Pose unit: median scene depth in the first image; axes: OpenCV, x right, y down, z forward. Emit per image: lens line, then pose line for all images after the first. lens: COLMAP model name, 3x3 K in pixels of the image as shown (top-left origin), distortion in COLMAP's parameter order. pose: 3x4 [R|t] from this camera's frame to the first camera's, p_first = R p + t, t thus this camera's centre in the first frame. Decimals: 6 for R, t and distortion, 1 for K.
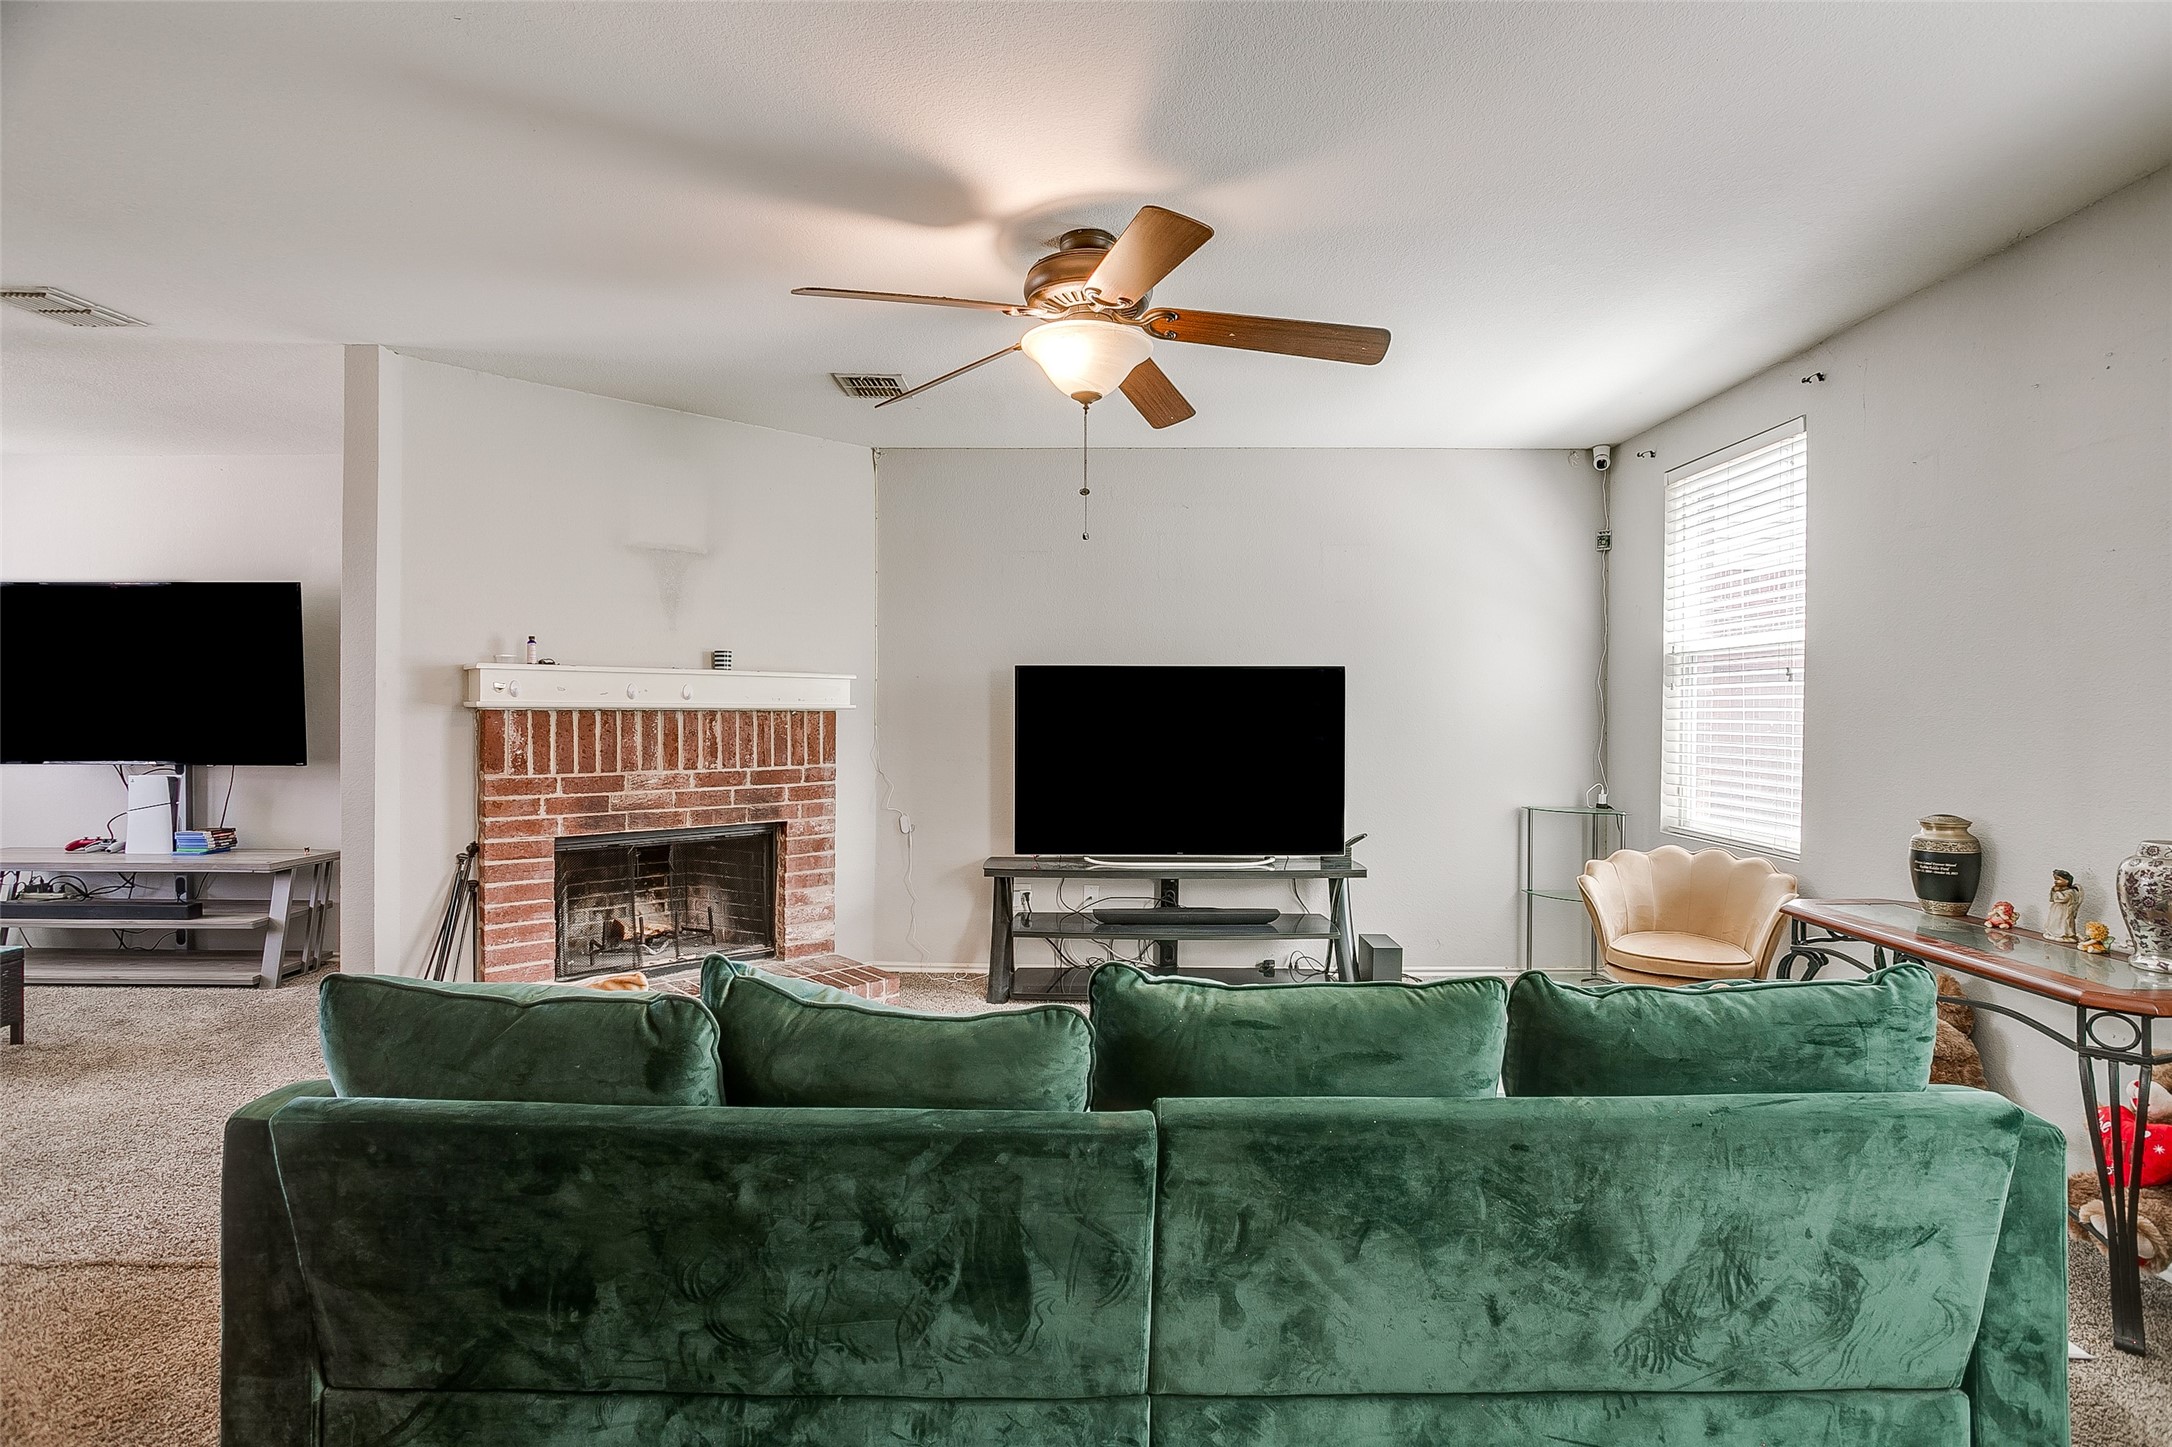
lens RADIAL K [[1059.1, 0, 1076.0], [0, 1059.1, 718.5], [0, 0, 1]] dist [-0.047139, 0.026653]
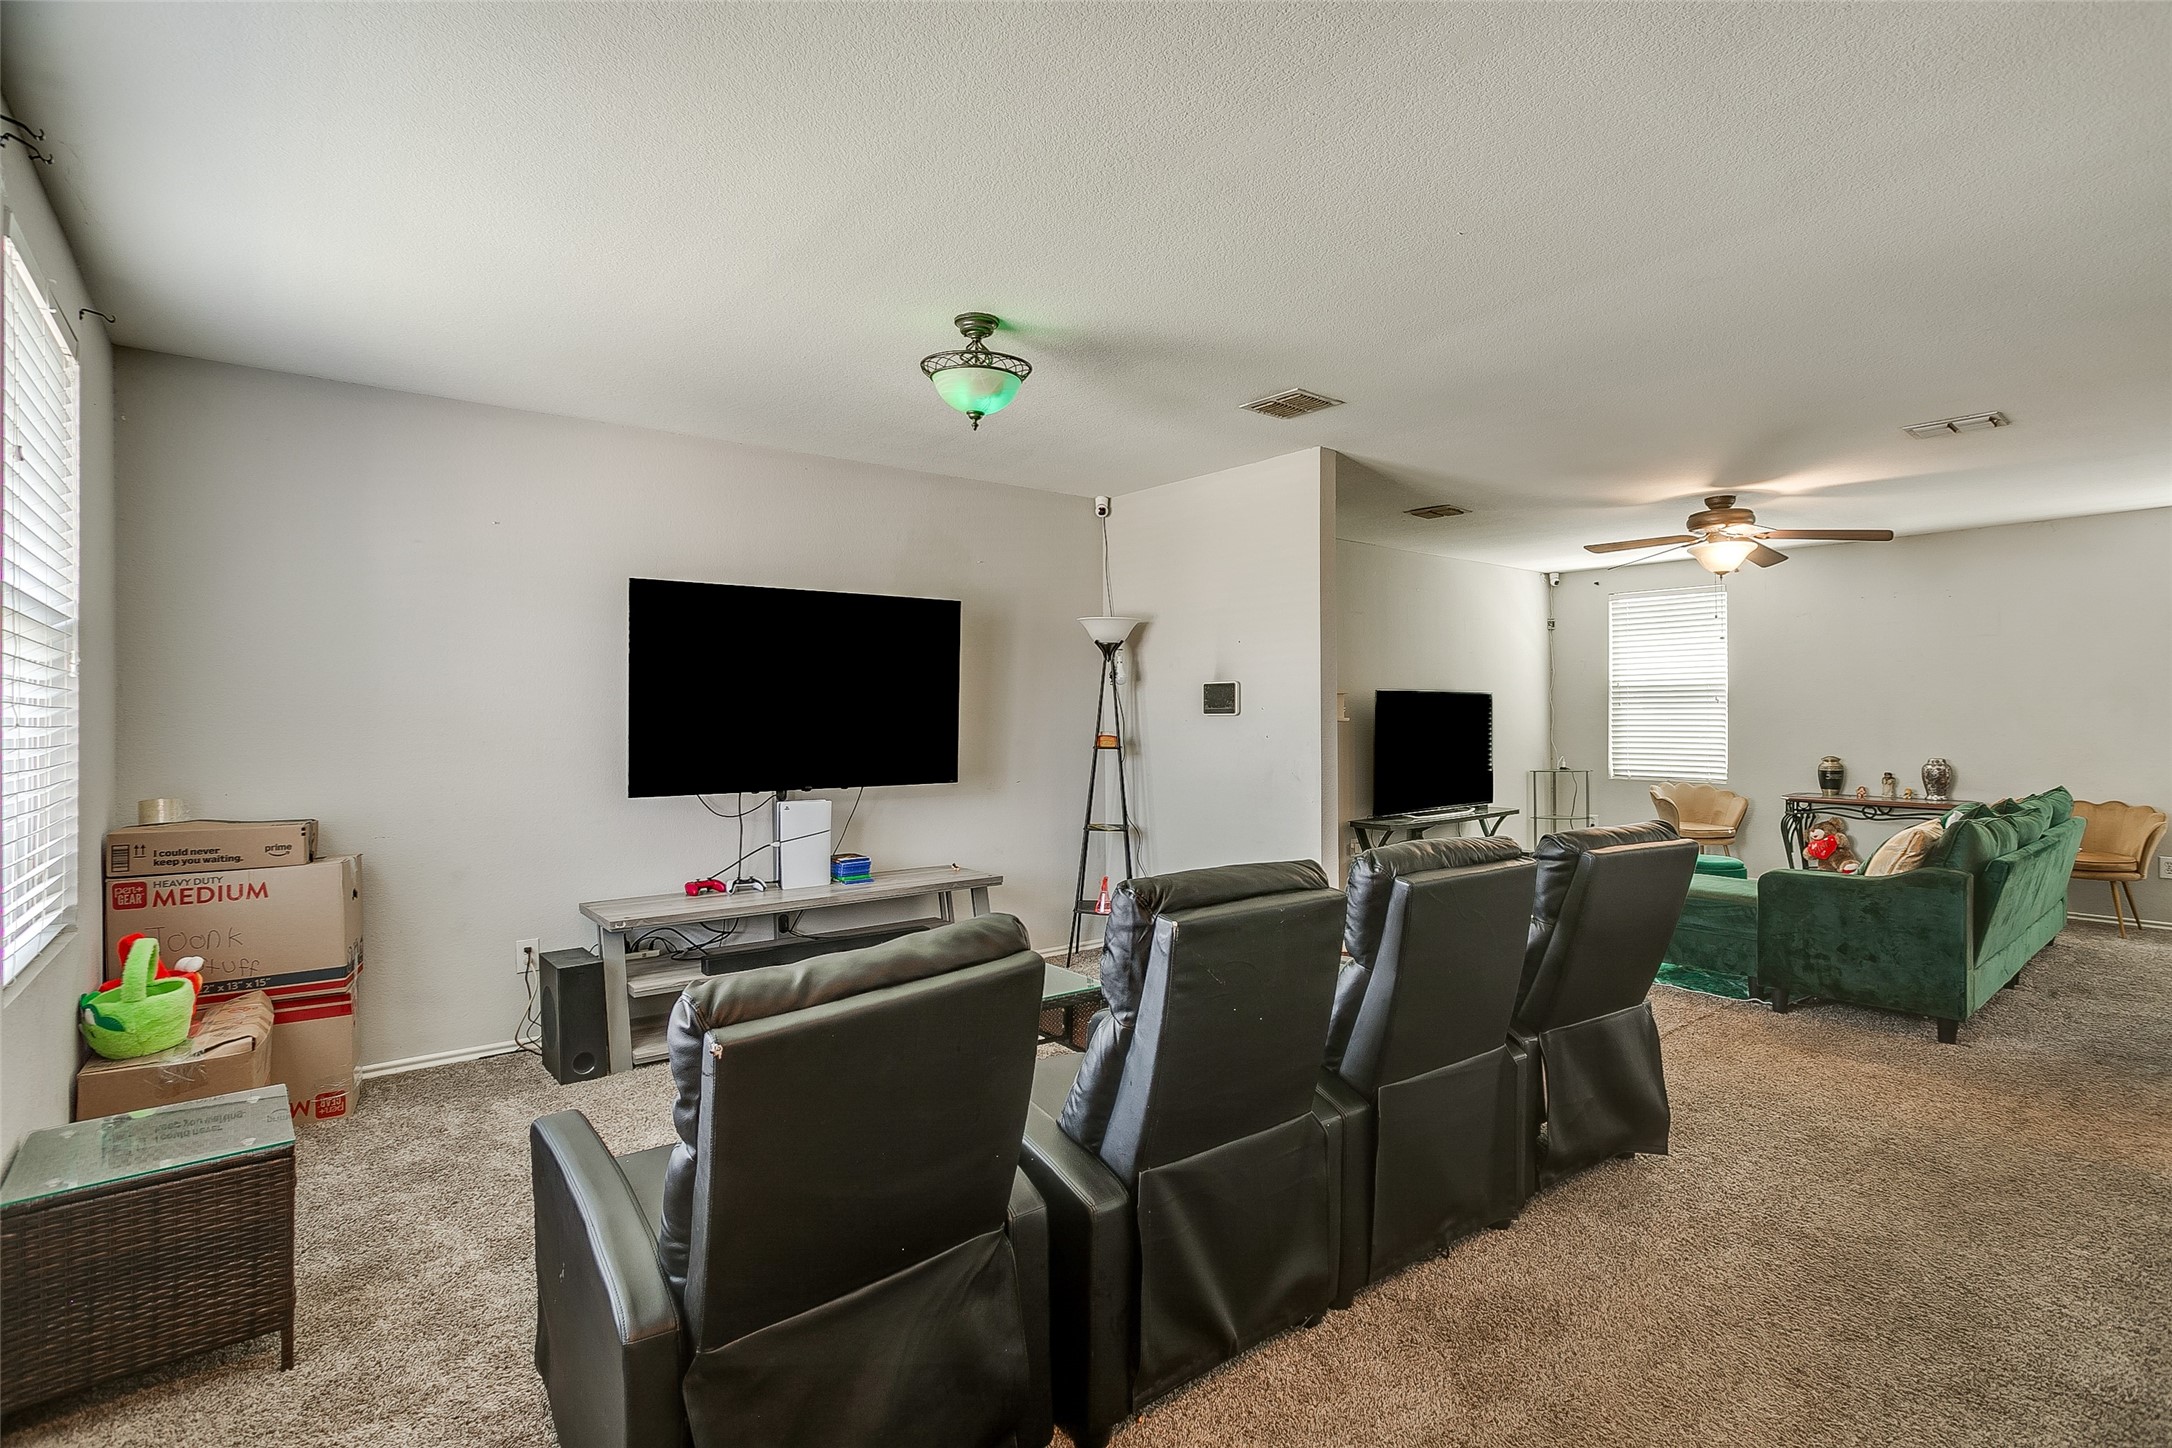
lens RADIAL K [[1059.1, 0, 1085.3], [0, 1059.1, 720.5], [0, 0, 1]] dist [-0.047139, 0.026653]
pose [[0.765607, -0.011855, 0.643200, -1.384088], [0.014922, 0.999888, 0.000667, -0.015662], [-0.643136, 0.009087, 0.765698, 0.128089]]
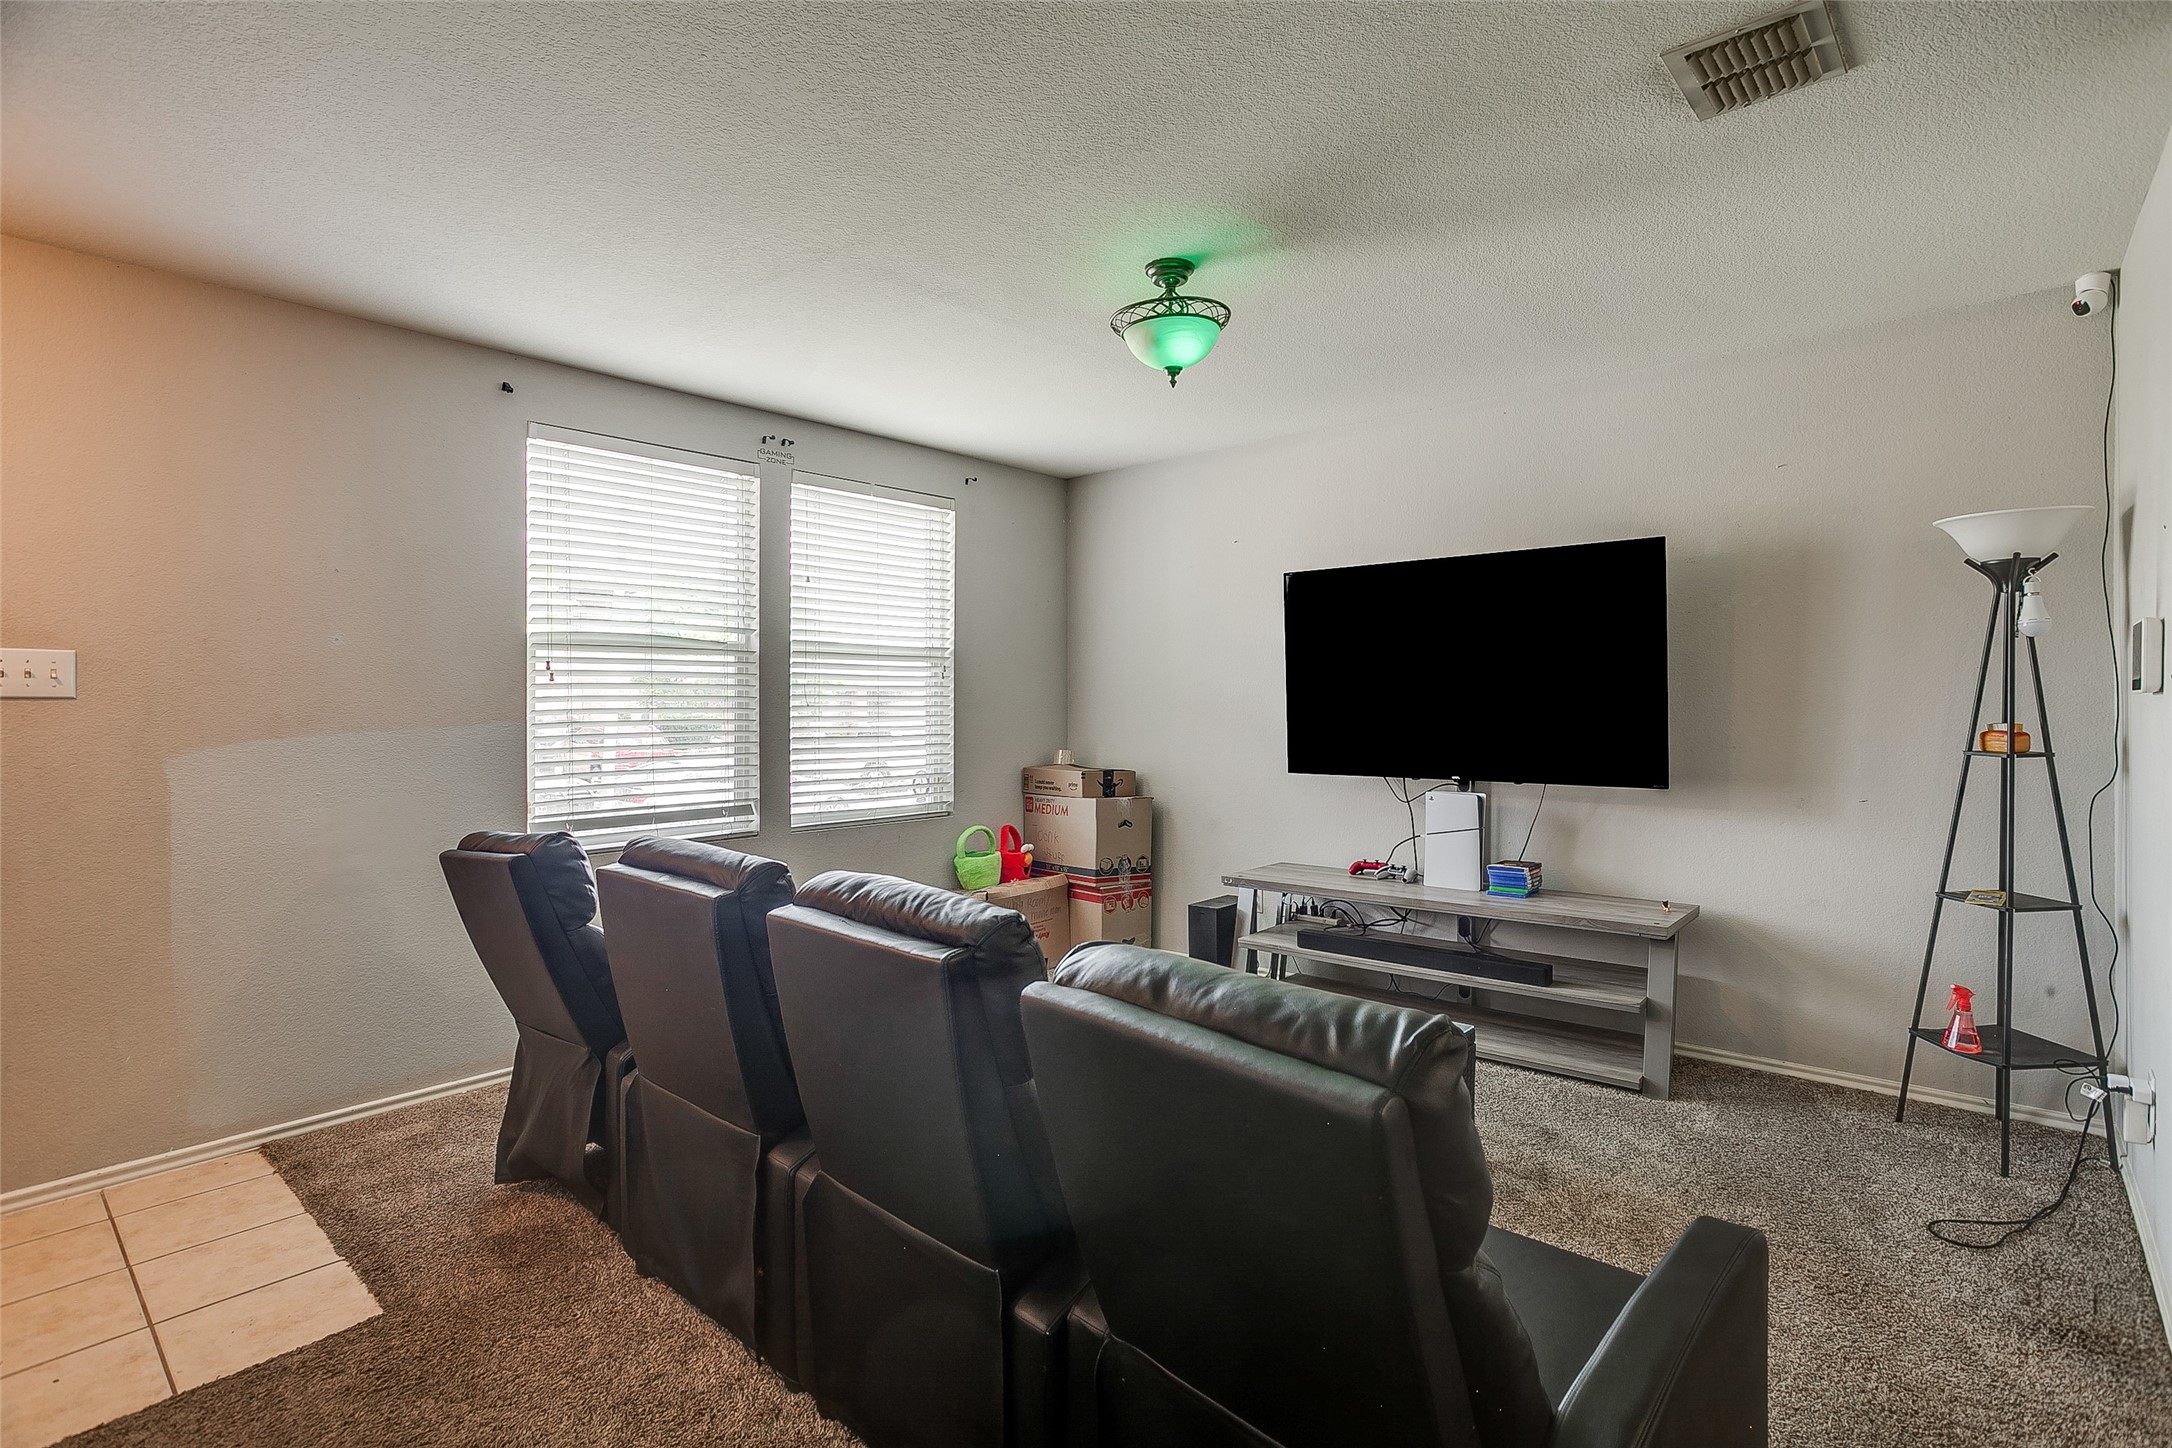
lens RADIAL K [[1059.1, 0, 1099.9], [0, 1059.1, 711.9], [0, 0, 1]] dist [-0.047139, 0.026653]
pose [[0.777653, -0.003471, -0.628684, -0.617582], [0.003416, 0.999993, -0.001295, -0.010686], [0.628684, -0.001141, 0.777660, 0.185151]]
